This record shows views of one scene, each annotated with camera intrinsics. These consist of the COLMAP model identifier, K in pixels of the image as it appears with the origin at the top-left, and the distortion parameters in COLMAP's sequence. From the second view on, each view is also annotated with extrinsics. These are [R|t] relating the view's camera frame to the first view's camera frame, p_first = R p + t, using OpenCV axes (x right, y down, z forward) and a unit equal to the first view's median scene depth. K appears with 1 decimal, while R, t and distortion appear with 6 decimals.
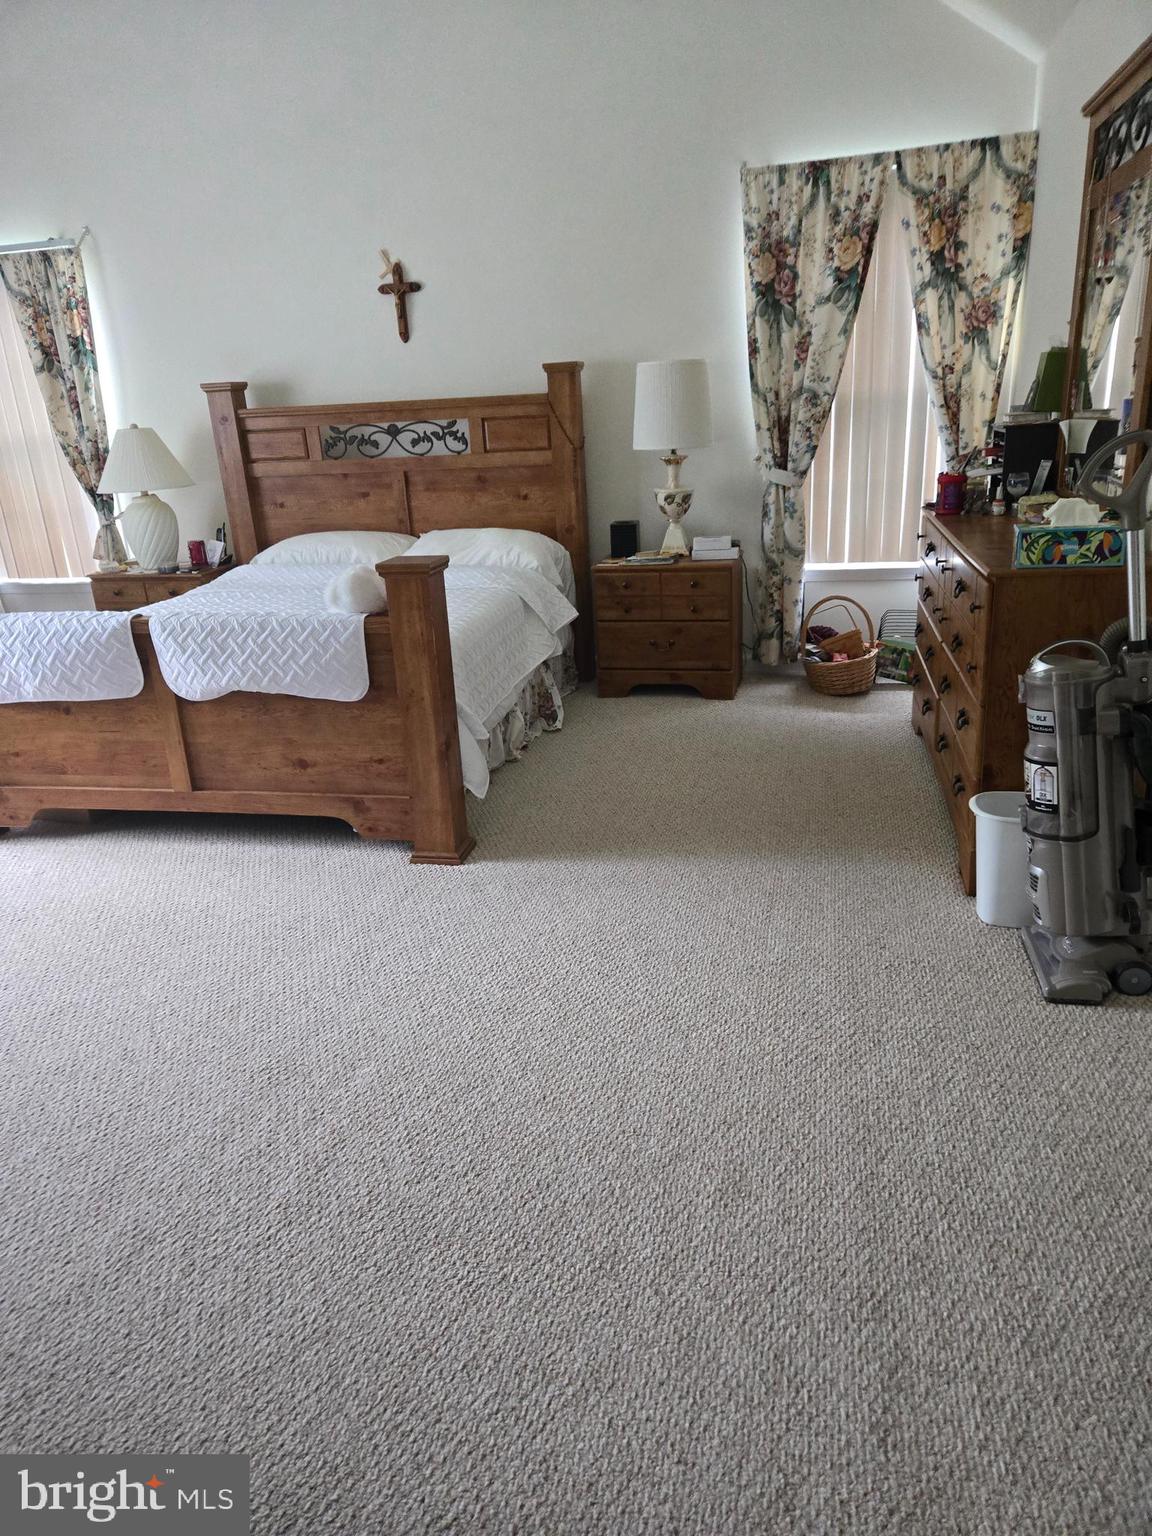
lens RADIAL K [[1023.6, 0, 582.0], [0, 1023.6, 771.8], [0, 0, 1]] dist [0.026110, -0.020170]
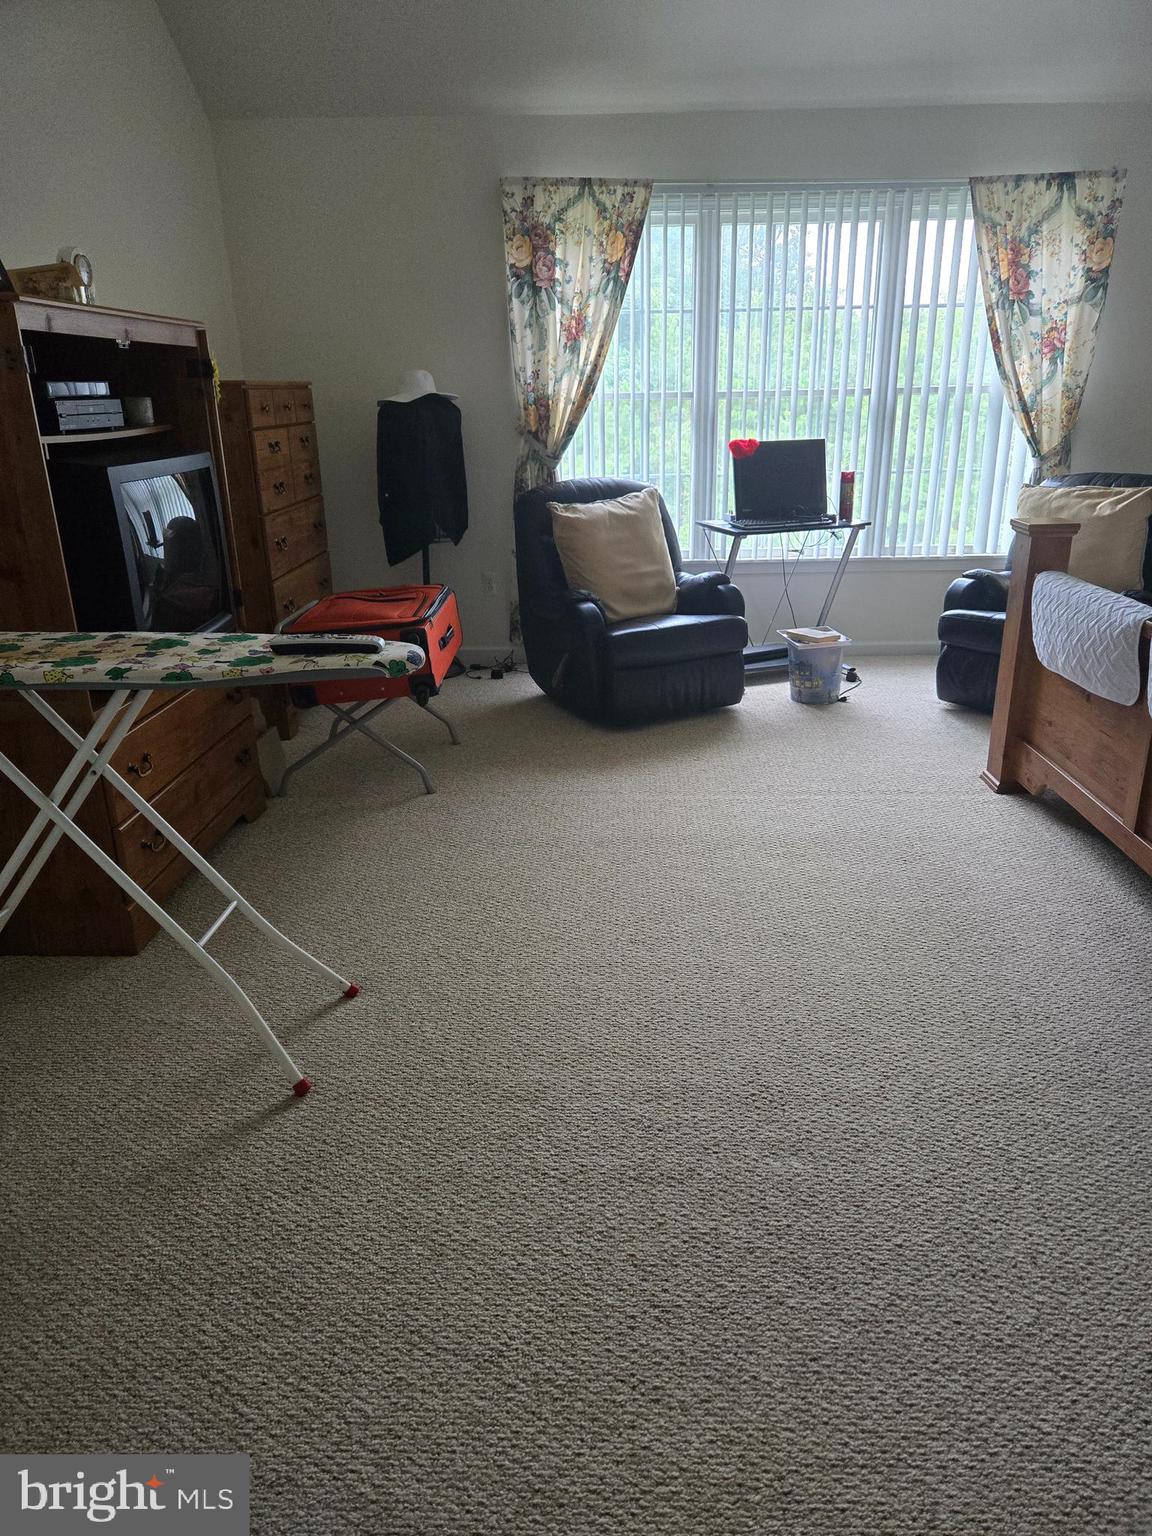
lens RADIAL K [[1023.6, 0, 585.6], [0, 1023.6, 761.7], [0, 0, 1]] dist [0.026110, -0.020170]
pose [[0.198578, 0.391187, -0.898632, 0.565236], [-0.332405, 0.889428, 0.313726, -0.318691], [0.921994, 0.236411, 0.306653, 0.688312]]
